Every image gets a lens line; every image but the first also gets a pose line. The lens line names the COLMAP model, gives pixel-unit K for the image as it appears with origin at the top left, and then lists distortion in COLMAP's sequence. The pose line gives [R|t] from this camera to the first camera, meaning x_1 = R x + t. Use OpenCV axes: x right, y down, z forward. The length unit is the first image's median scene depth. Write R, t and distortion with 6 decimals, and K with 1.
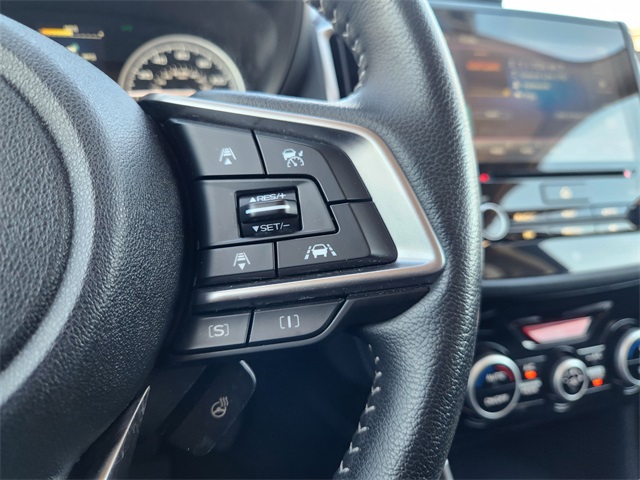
lens RADIAL K [[453.8, 0, 304.2], [0, 453.8, 226.9], [0, 0, 1]] dist [0.002191, -0.038850]
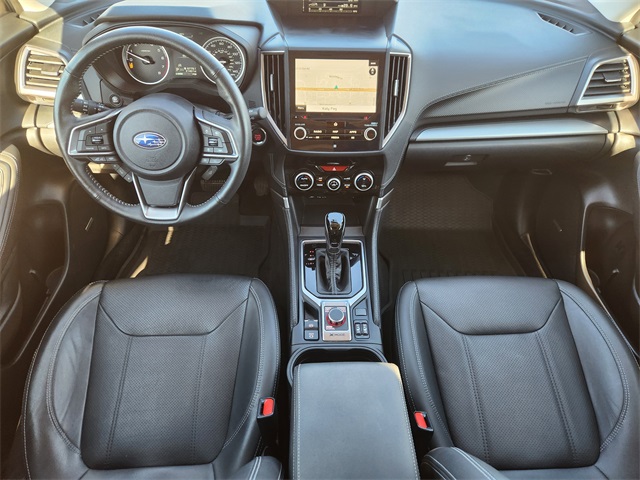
lens RADIAL K [[442.3, 0, 320.0], [0, 442.3, 240.0], [0, 0, 1]] dist [-0.001876, -0.038350]
pose [[0.966278, 0.203071, -0.158335, 2.383659], [-0.099204, 0.860994, 0.498847, -1.908005], [0.237627, -0.466317, 0.852104, -4.069182]]
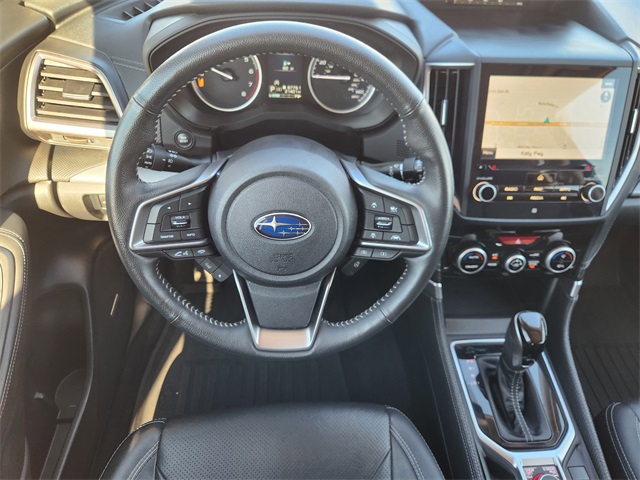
lens RADIAL K [[453.8, 0, 304.2], [0, 453.8, 226.9], [0, 0, 1]] dist [0.002191, -0.038850]
pose [[0.971661, 0.188100, -0.143157, -0.158567], [-0.100316, 0.876515, 0.470806, -1.514941], [0.214037, -0.443103, 0.870544, -2.036866]]
